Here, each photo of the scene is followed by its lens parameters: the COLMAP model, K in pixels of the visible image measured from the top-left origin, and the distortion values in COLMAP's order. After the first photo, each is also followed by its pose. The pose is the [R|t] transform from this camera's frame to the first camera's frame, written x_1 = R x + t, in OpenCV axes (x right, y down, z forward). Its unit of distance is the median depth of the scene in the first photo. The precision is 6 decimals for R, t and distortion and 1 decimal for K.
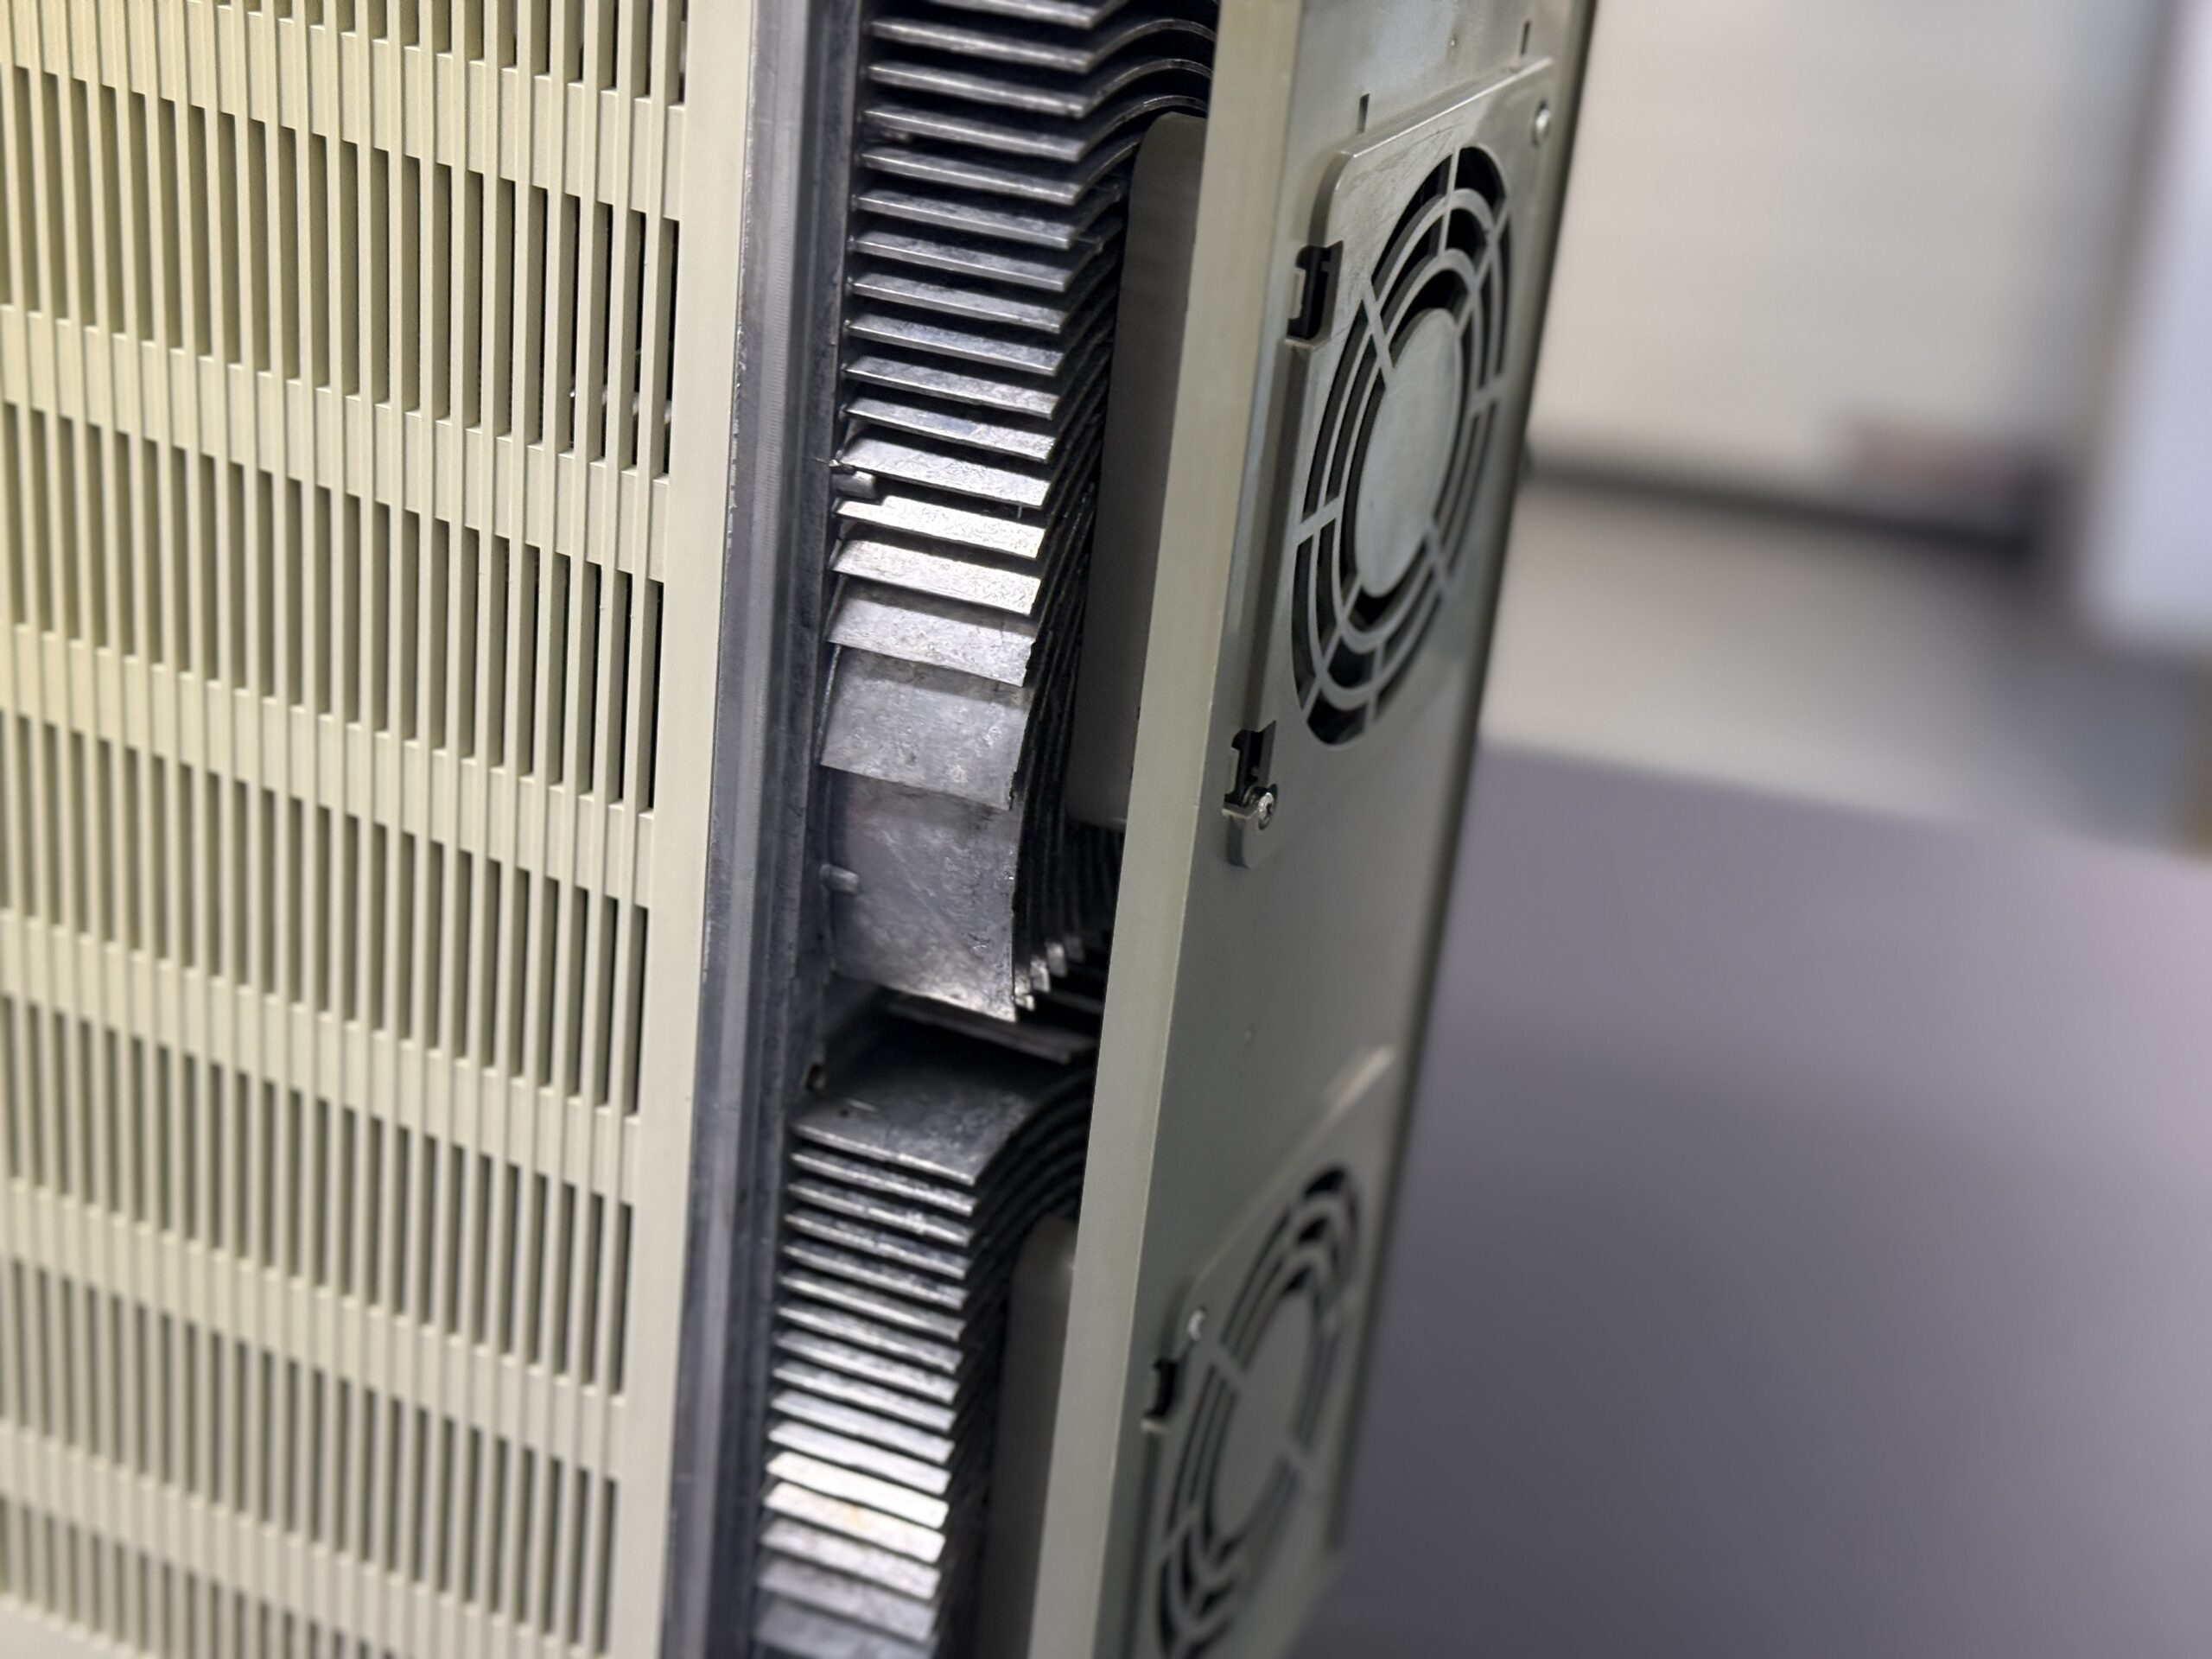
lens RADIAL K [[3079.1, 0, 1103.3], [0, 3079.1, 834.1], [0, 0, 1]] dist [0.118520, 0.000000]
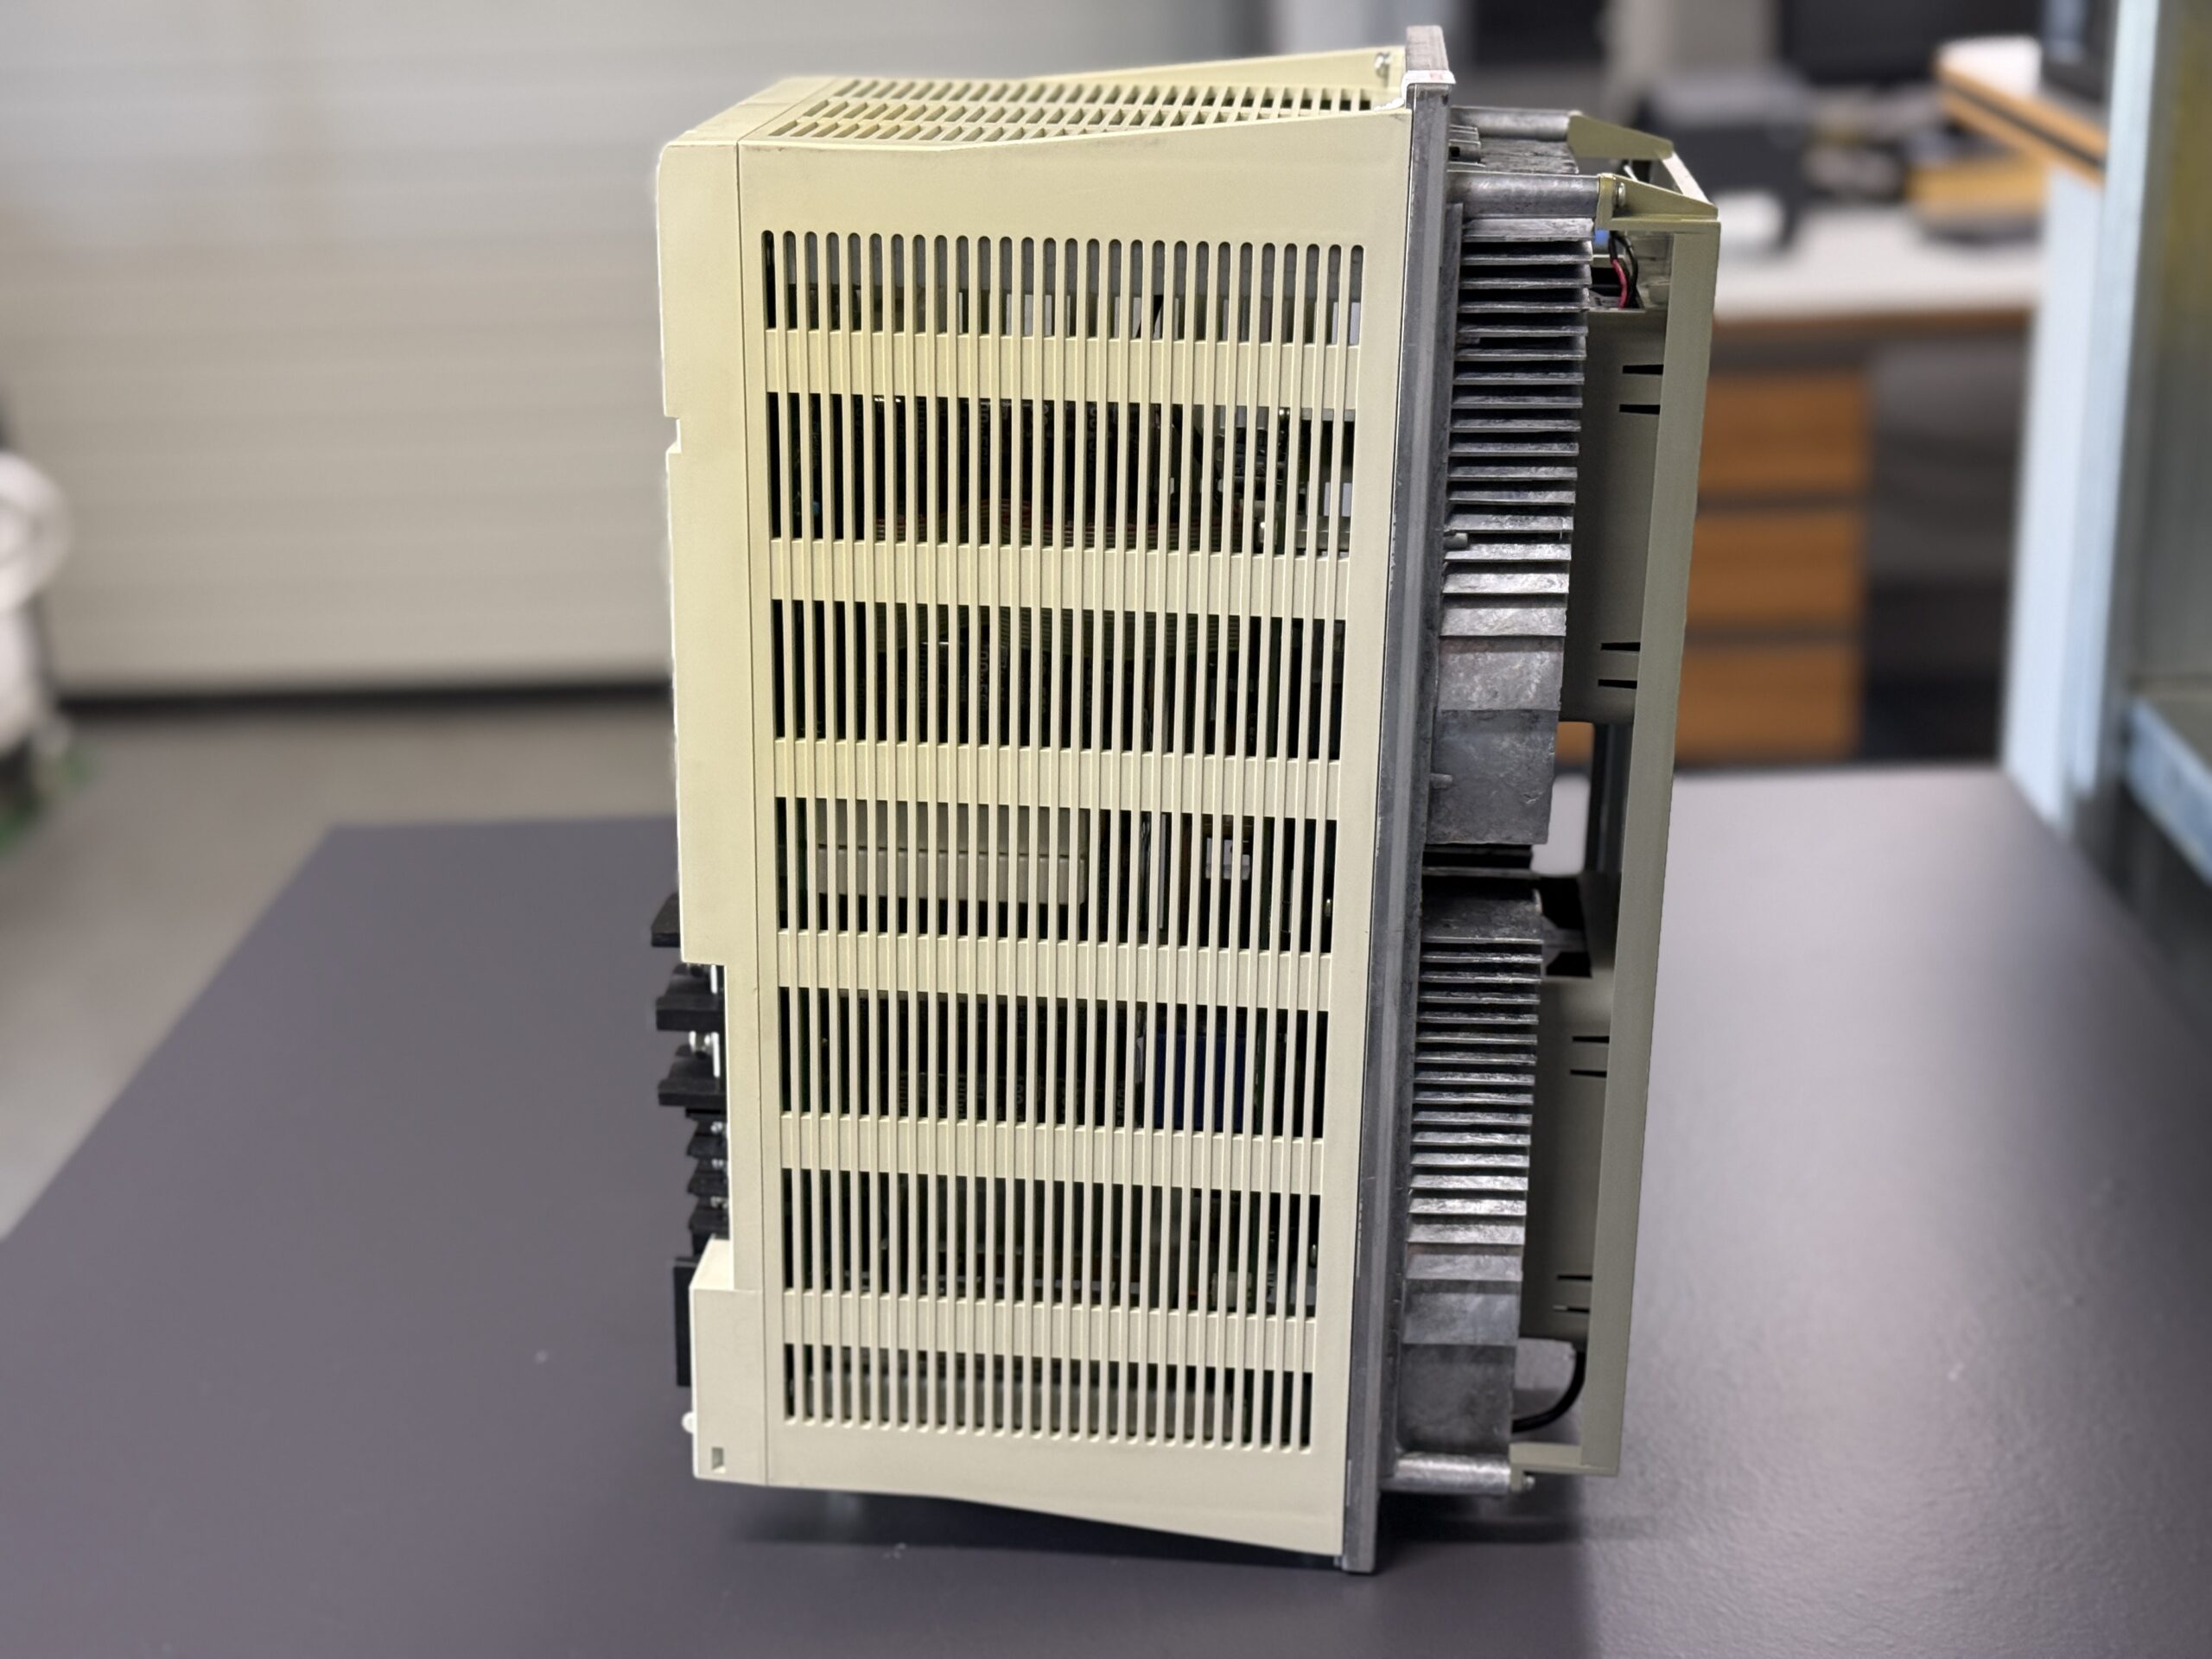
lens RADIAL K [[3079.1, 0, 1105.3], [0, 3079.1, 825.6], [0, 0, 1]] dist [0.118520, 0.000000]
pose [[0.940083, -0.198410, 0.277267, -0.756160], [0.215699, 0.975903, -0.032985, 0.056940], [-0.264041, 0.090815, 0.960227, -0.589984]]
